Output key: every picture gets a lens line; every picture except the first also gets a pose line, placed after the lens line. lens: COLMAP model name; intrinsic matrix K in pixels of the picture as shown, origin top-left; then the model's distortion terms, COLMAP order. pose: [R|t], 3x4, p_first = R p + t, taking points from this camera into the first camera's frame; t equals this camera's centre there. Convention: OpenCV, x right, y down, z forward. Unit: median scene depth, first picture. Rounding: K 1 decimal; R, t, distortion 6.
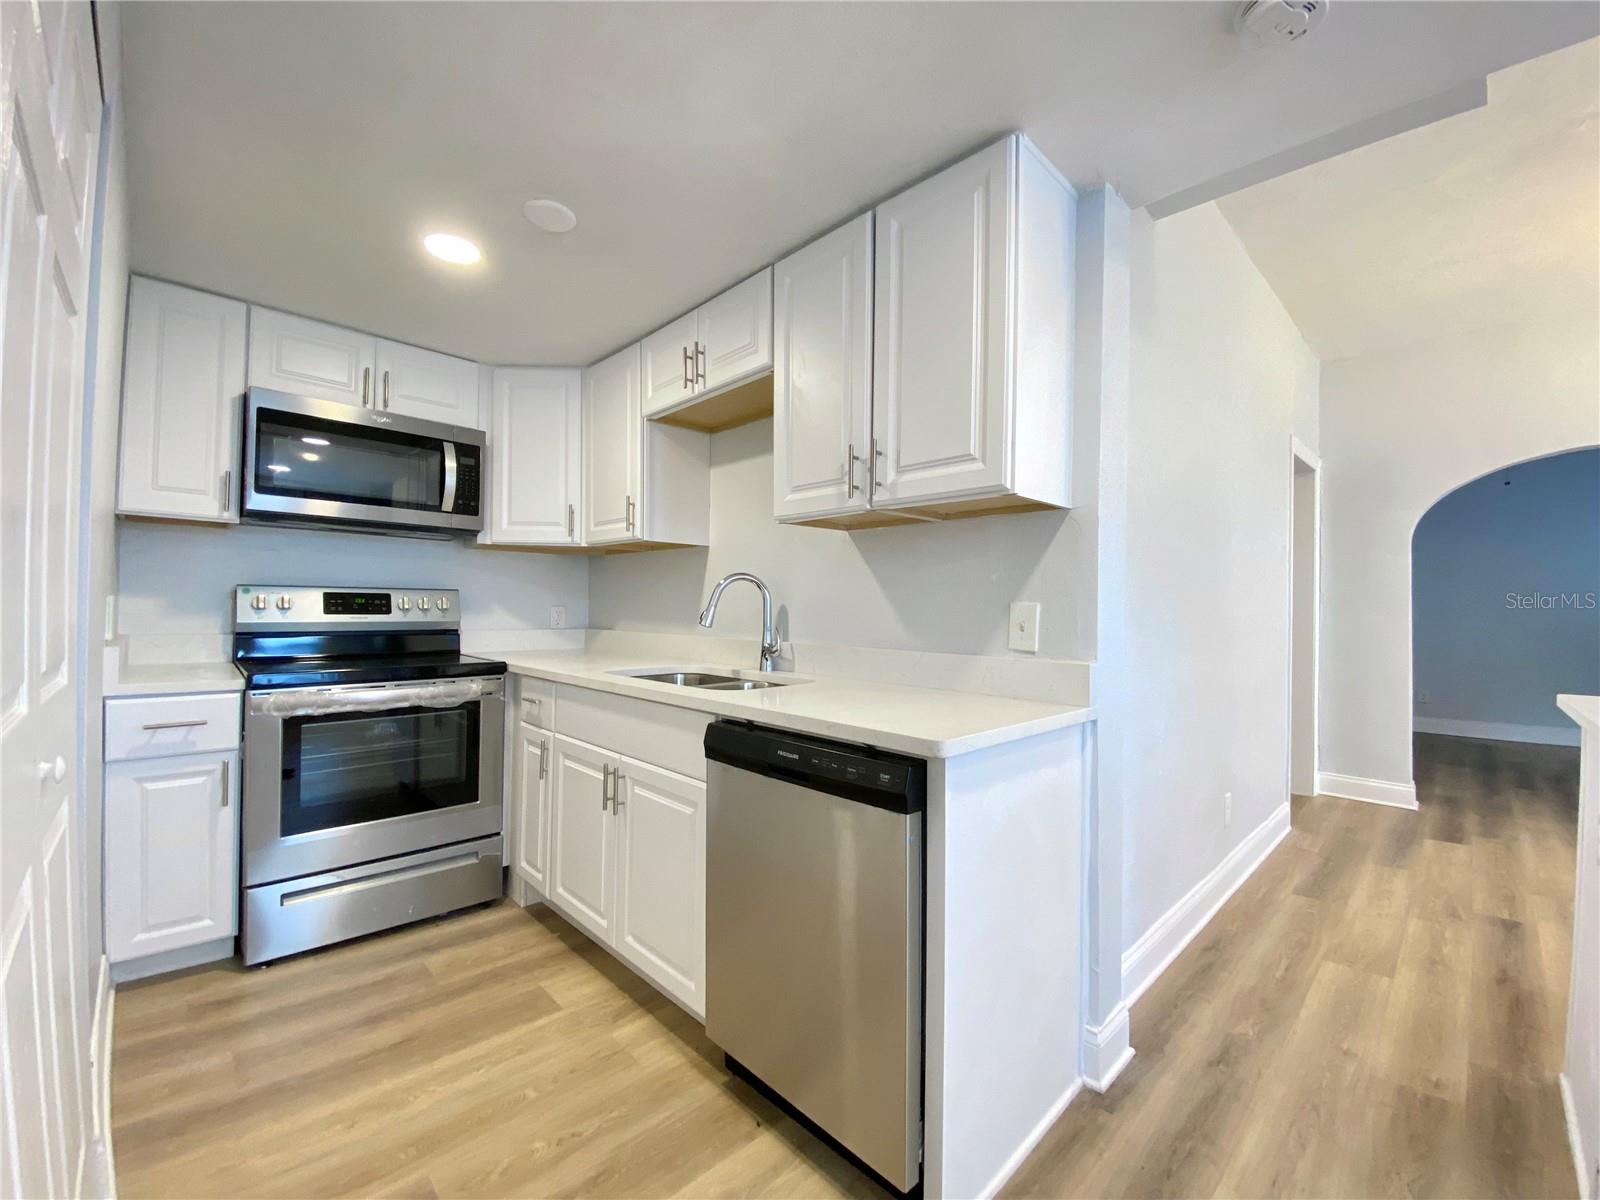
lens RADIAL K [[657.9, 0, 798.6], [0, 657.9, 599.2], [0, 0, 1]] dist [-0.031574, -0.001461]
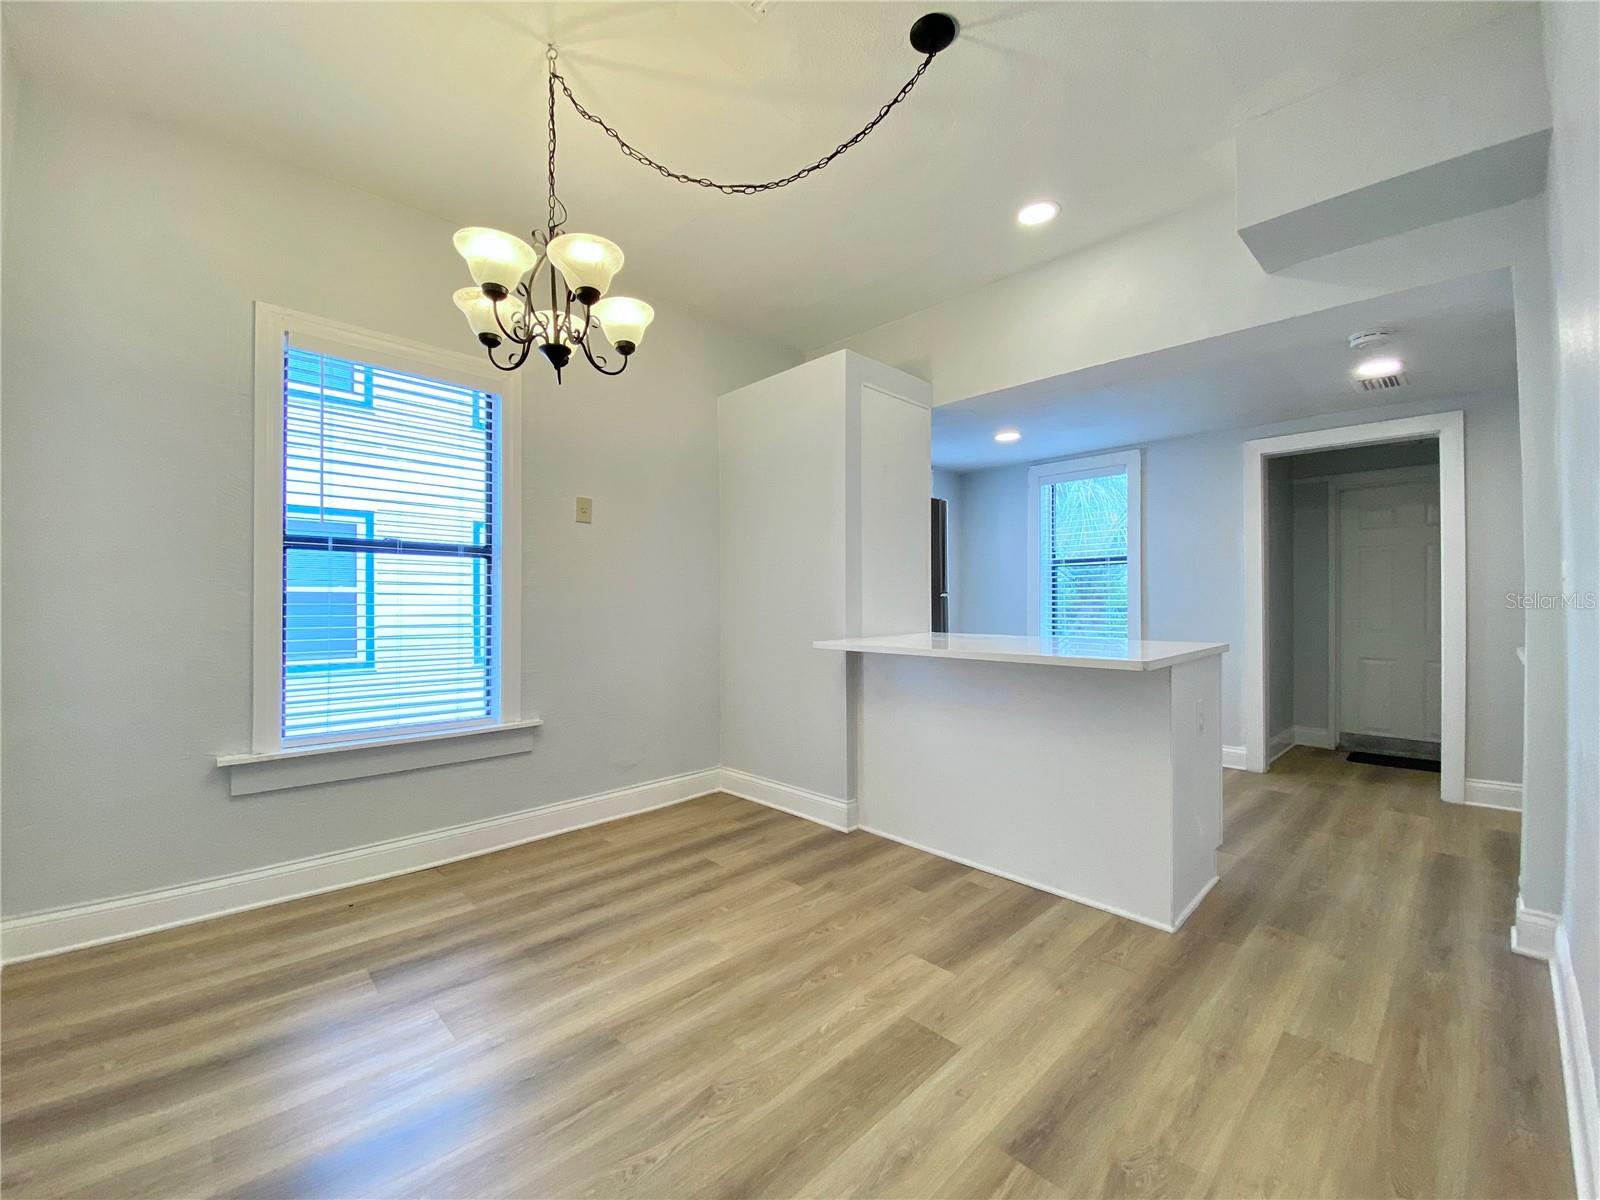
lens RADIAL K [[657.9, 0, 800.3], [0, 657.9, 597.6], [0, 0, 1]] dist [-0.031574, -0.001461]
pose [[-0.999973, -0.007391, 0.000383, 1.558222], [-0.007392, 0.999968, -0.003112, 0.042726], [-0.000360, -0.003114, -0.999995, 1.807872]]
